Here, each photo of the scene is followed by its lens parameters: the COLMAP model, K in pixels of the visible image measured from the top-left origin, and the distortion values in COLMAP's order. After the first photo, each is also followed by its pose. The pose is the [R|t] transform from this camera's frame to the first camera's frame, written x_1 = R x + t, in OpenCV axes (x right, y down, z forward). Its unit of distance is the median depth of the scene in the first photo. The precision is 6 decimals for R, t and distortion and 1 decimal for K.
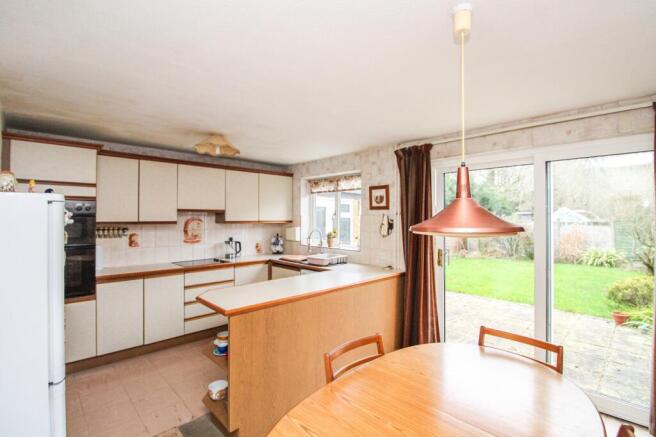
lens RADIAL K [[302.3, 0, 328.0], [0, 302.3, 218.5], [0, 0, 1]] dist [-0.034477, -0.000582]
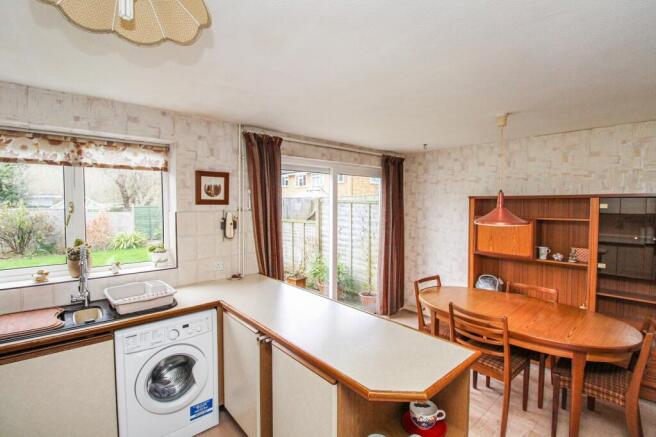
lens RADIAL K [[302.3, 0, 328.0], [0, 302.3, 218.5], [0, 0, 1]] dist [-0.034477, -0.000582]
pose [[0.054636, -0.047938, 0.997355, -0.442194], [-0.004187, 0.998827, 0.048238, -0.025413], [-0.998498, -0.006811, 0.054371, 0.549026]]
